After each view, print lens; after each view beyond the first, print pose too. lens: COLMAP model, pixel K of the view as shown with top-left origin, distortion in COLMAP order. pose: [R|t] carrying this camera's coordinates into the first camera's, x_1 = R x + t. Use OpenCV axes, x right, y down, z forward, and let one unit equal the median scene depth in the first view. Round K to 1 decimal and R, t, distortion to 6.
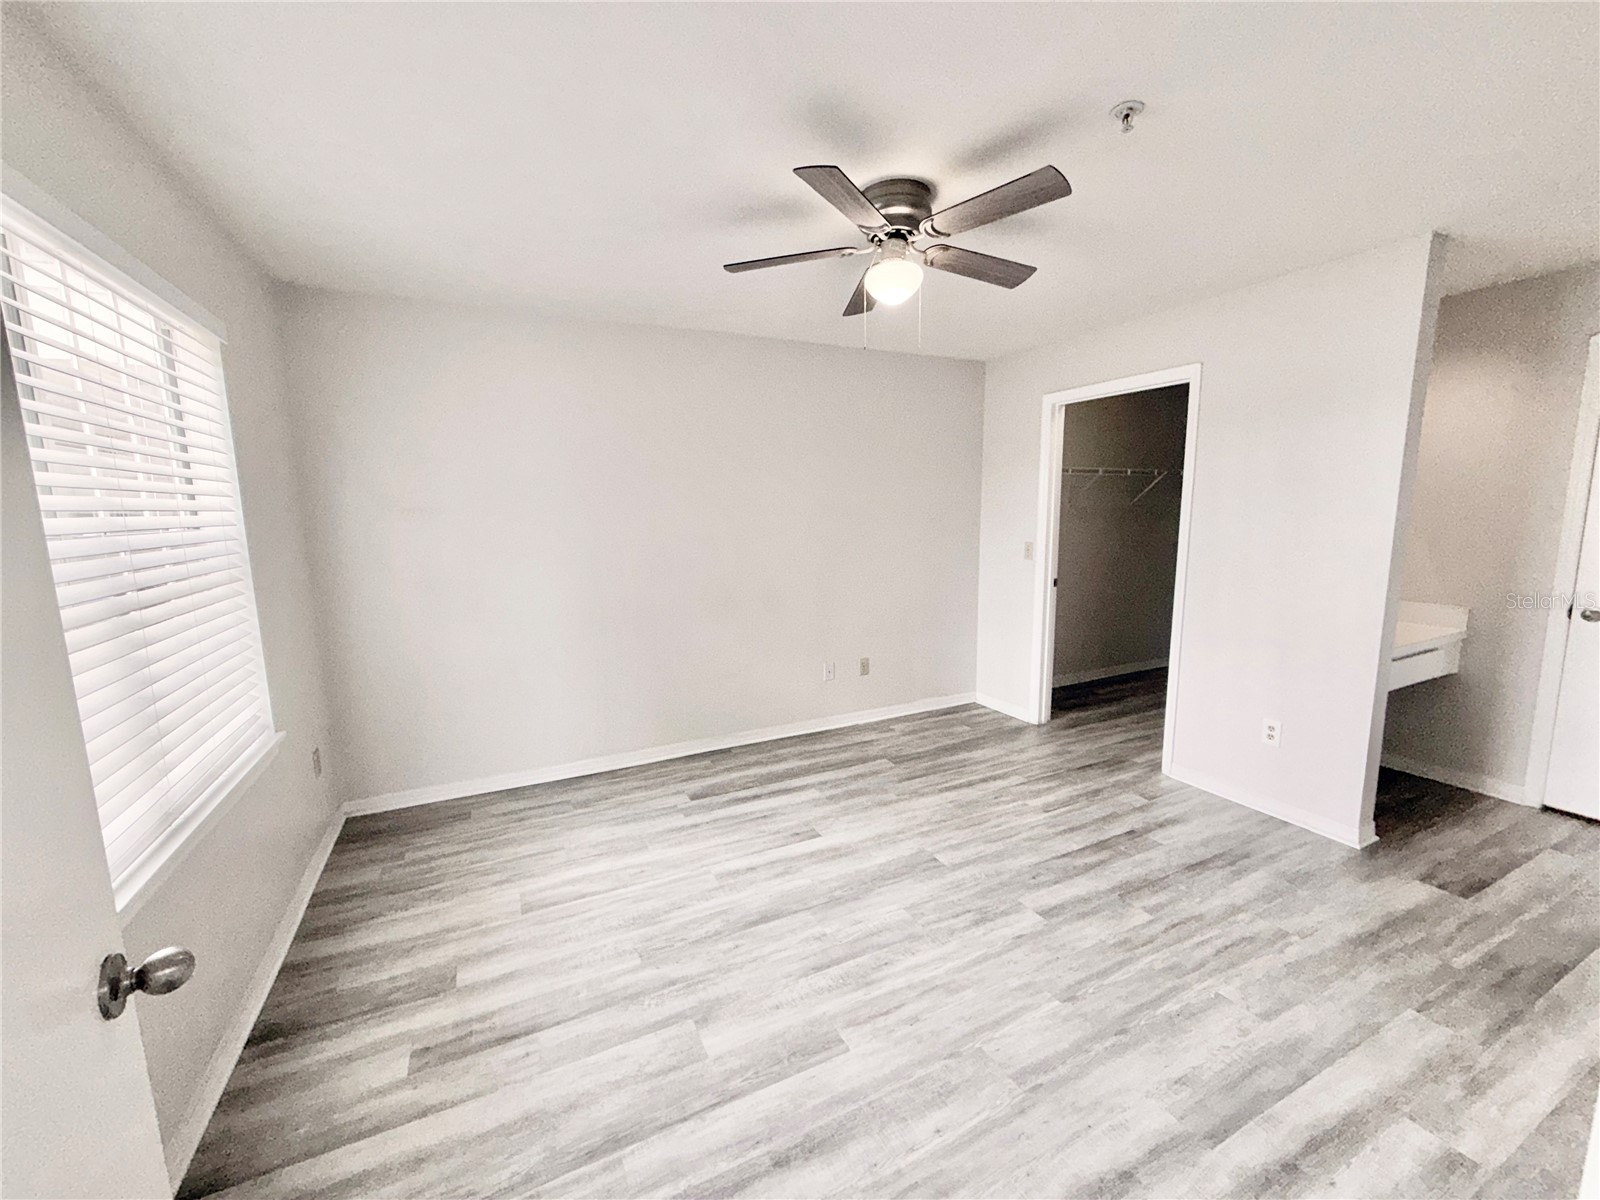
lens RADIAL K [[636.4, 0, 796.0], [0, 636.4, 601.3], [0, 0, 1]] dist [0.003276, -0.000438]
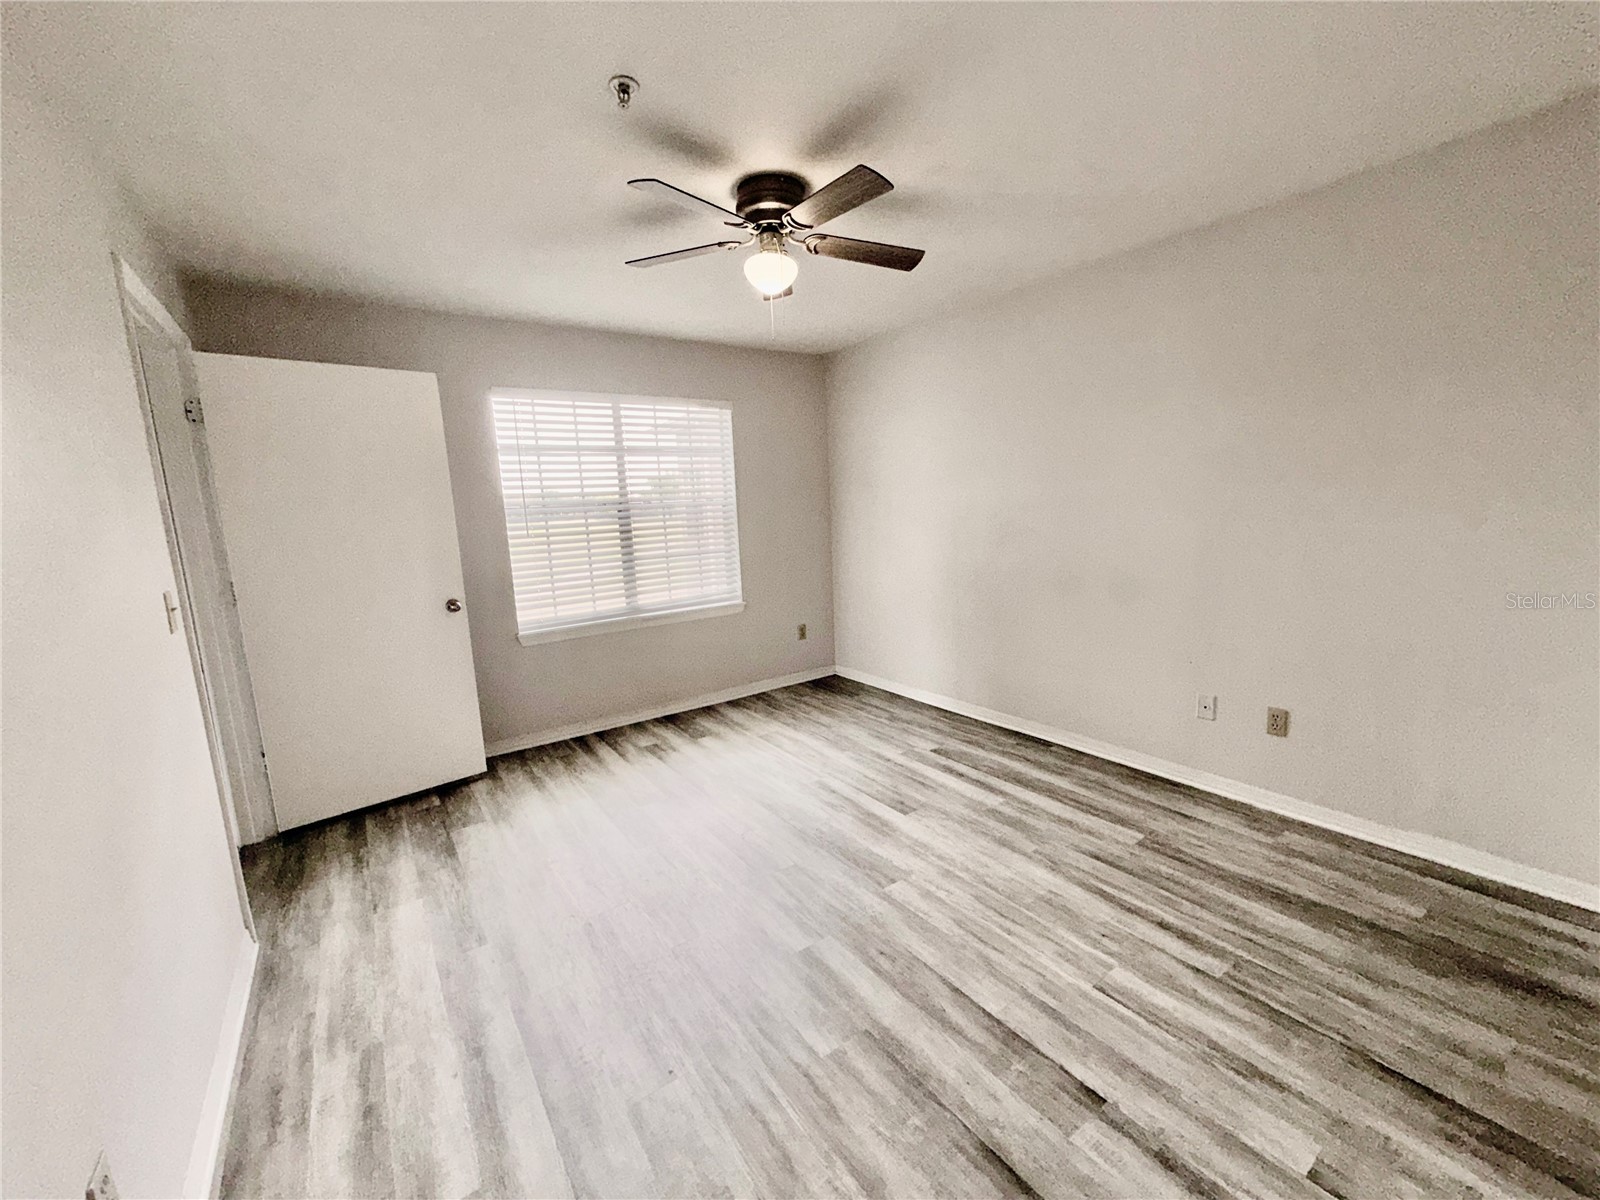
lens RADIAL K [[636.4, 0, 793.5], [0, 636.4, 599.4], [0, 0, 1]] dist [0.003276, -0.000438]
pose [[0.161630, 0.158693, -0.974008, 0.827344], [-0.100126, 0.984530, 0.143791, -0.075003], [0.981759, 0.074283, 0.175019, 0.571480]]
